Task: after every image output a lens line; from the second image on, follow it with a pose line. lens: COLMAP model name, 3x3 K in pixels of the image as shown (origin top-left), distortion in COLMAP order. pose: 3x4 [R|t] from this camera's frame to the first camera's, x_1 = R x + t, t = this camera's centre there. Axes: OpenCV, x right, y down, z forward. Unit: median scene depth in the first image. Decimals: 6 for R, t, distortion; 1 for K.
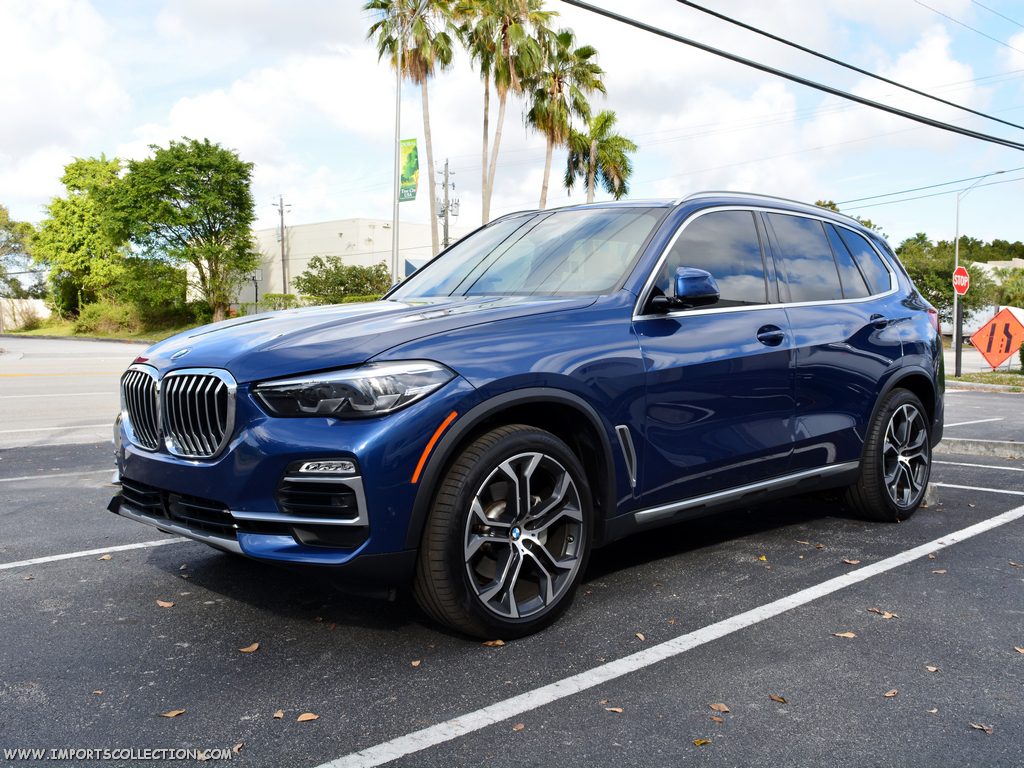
lens RADIAL K [[1000.9, 0, 542.4], [0, 1000.9, 383.9], [0, 0, 1]] dist [-0.074681, 0.006765]
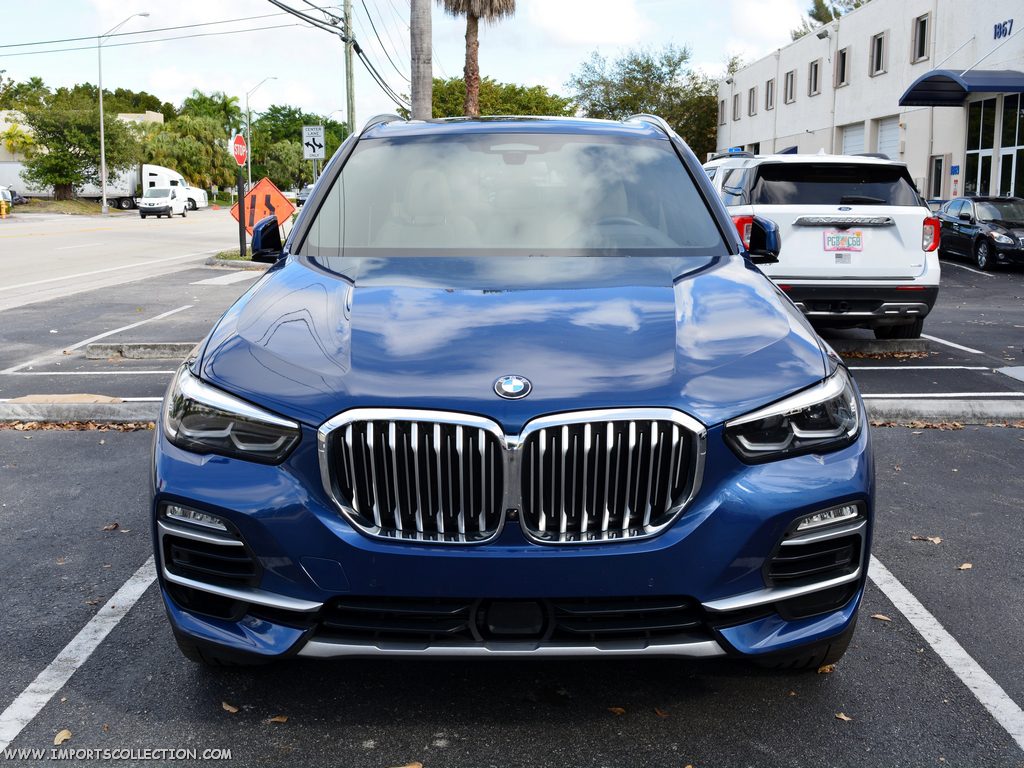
lens RADIAL K [[1124.6, 0, 512.0], [0, 1124.6, 384.0], [0, 0, 1]] dist [-0.062728, -0.010871]
pose [[0.712121, -0.121873, 0.691397, -0.599469], [0.038306, 0.990095, 0.135071, -0.089893], [-0.701011, -0.069703, 0.709736, 0.337983]]
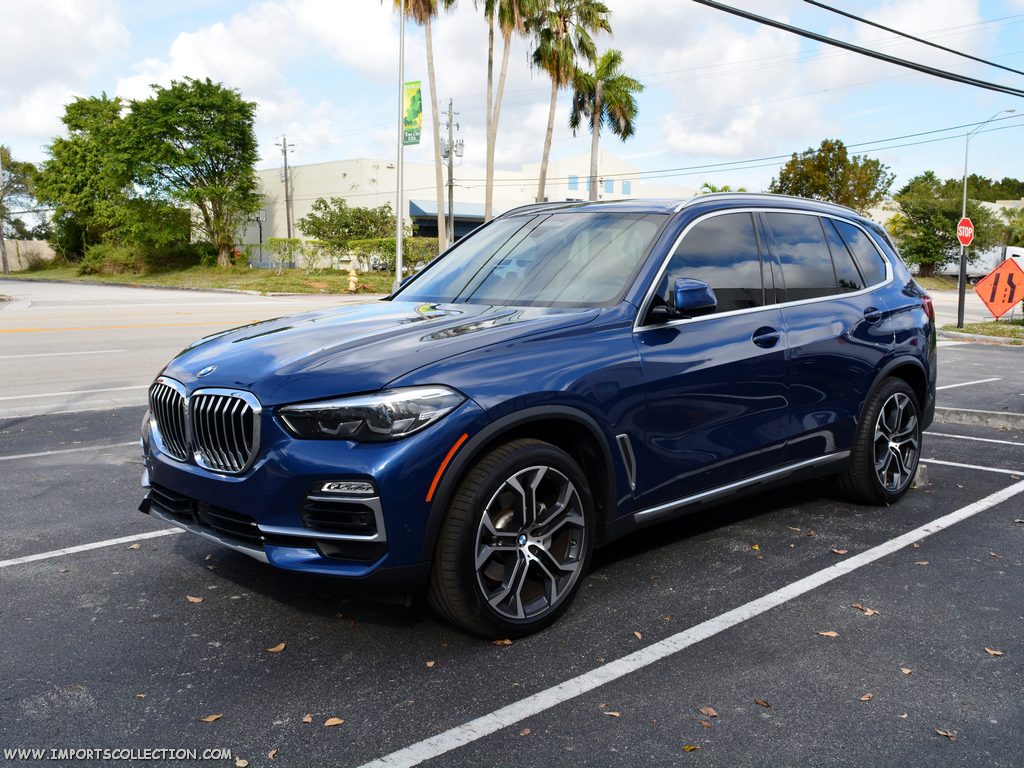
lens RADIAL K [[1000.9, 0, 542.4], [0, 1000.9, 383.9], [0, 0, 1]] dist [-0.074681, 0.006765]
pose [[0.999988, 0.001918, -0.004524, -0.000404], [-0.001627, 0.997987, 0.063400, -0.060607], [0.004637, -0.063392, 0.997978, -0.041980]]
